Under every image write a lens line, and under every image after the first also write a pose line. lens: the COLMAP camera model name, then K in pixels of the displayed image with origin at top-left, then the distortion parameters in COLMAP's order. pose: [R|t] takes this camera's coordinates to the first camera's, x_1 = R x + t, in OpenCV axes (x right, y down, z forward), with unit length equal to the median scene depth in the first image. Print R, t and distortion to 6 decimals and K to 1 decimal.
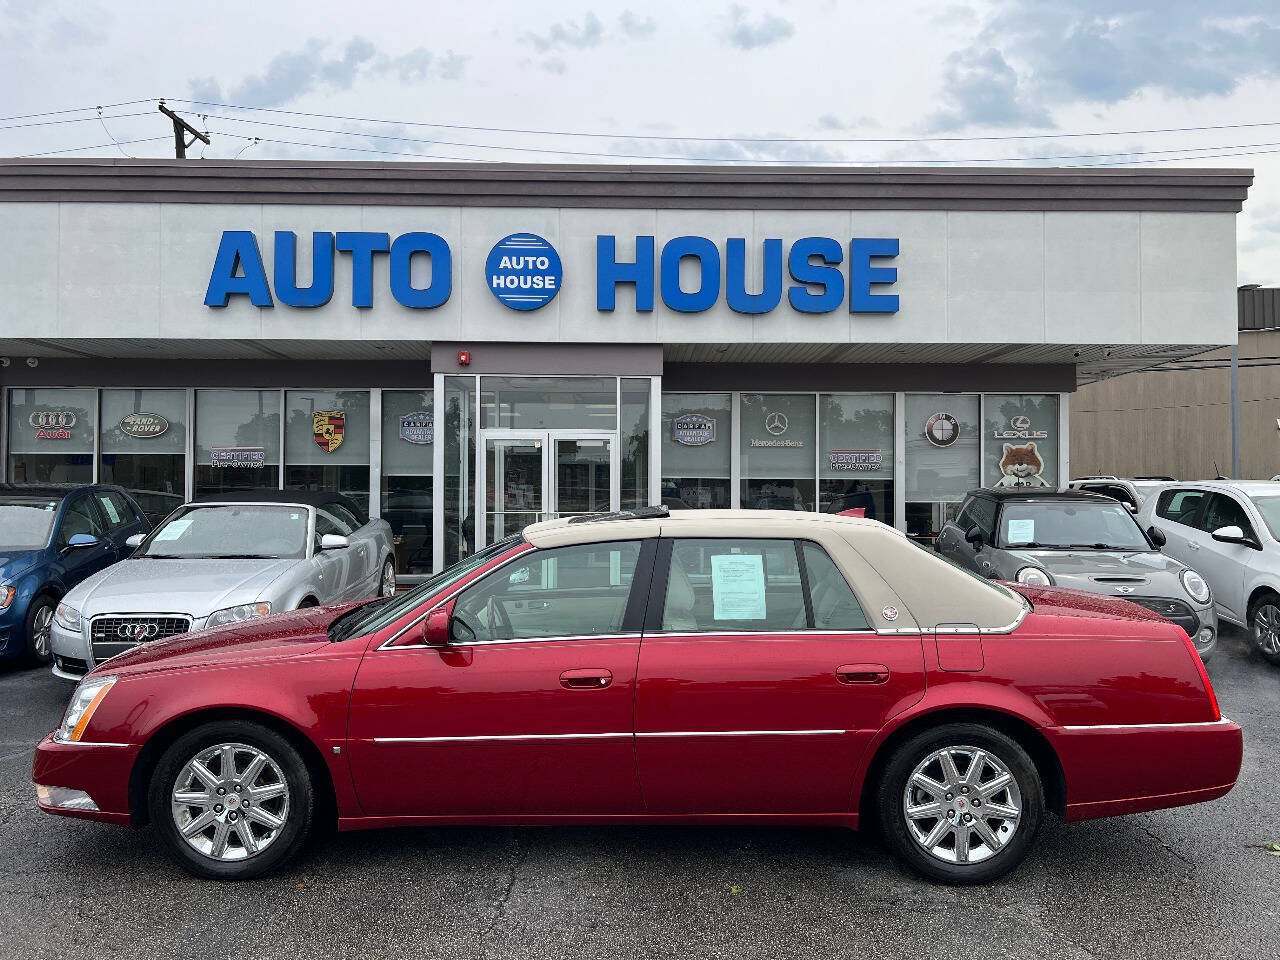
lens RADIAL K [[961.1, 0, 651.5], [0, 961.1, 478.3], [0, 0, 1]] dist [0.054279, -0.064803]
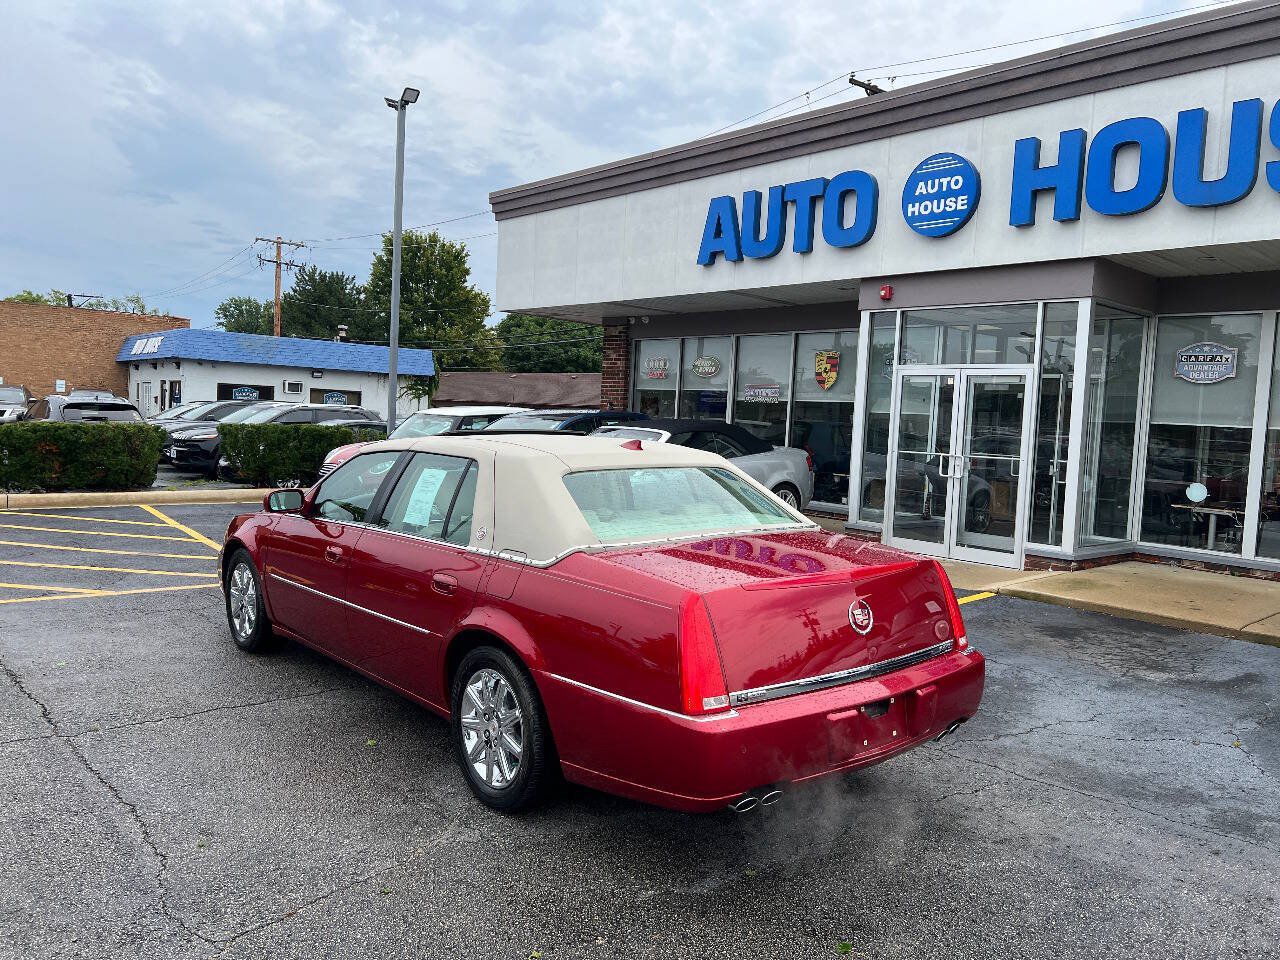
lens RADIAL K [[961.1, 0, 647.8], [0, 961.1, 475.1], [0, 0, 1]] dist [0.054279, -0.064803]
pose [[0.655799, 0.073576, -0.751342, 0.404693], [-0.032778, 0.997076, 0.069030, 0.000587], [0.754224, -0.020642, 0.656293, 0.165104]]
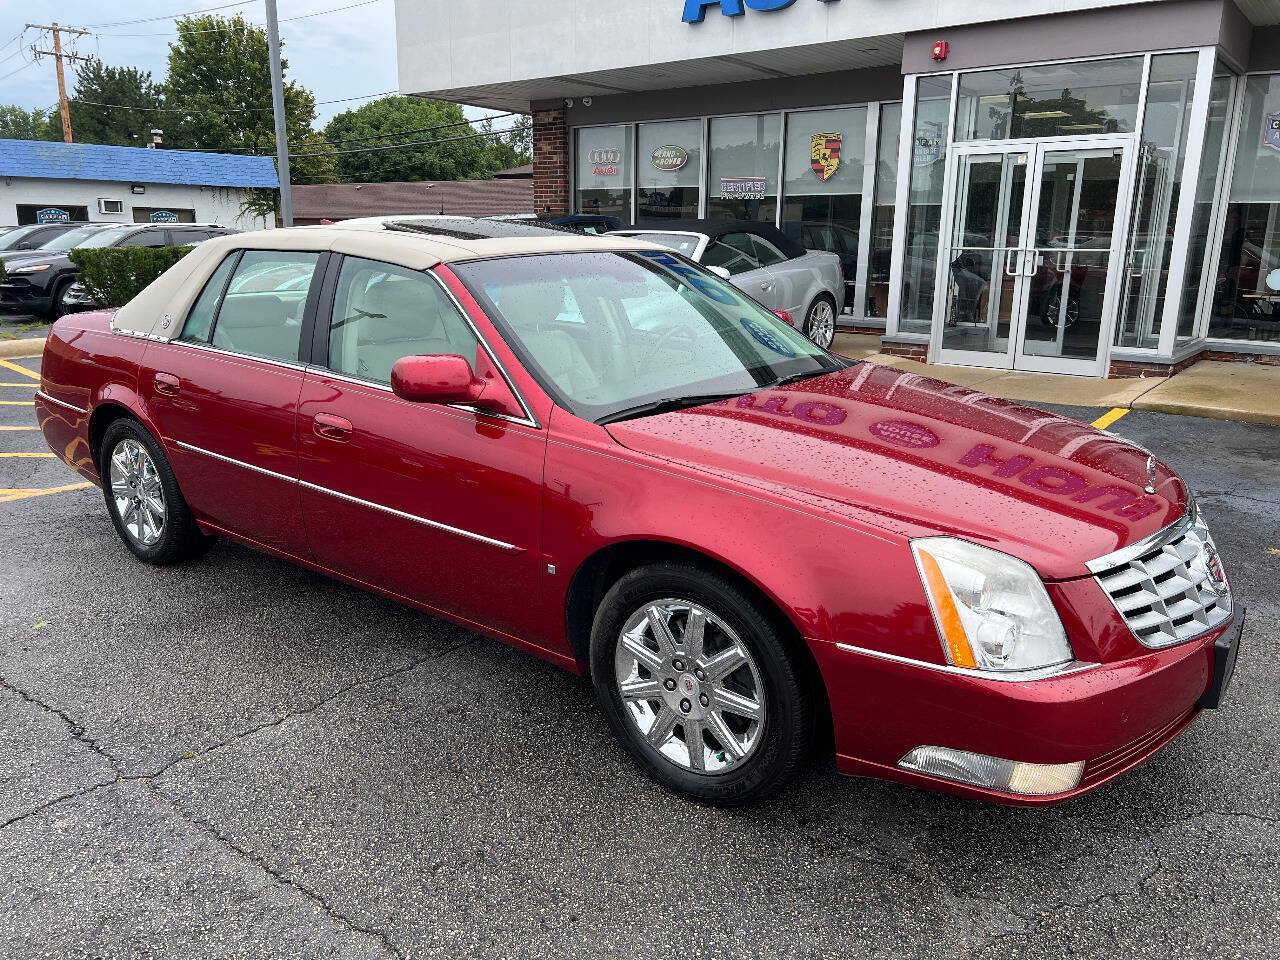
lens RADIAL K [[961.1, 0, 644.7], [0, 961.1, 483.6], [0, 0, 1]] dist [0.054279, -0.064803]
pose [[0.769215, 0.165001, -0.617320, 0.180197], [0.002561, 0.965282, 0.261197, 0.013148], [0.638985, -0.202498, 0.742086, 0.161963]]
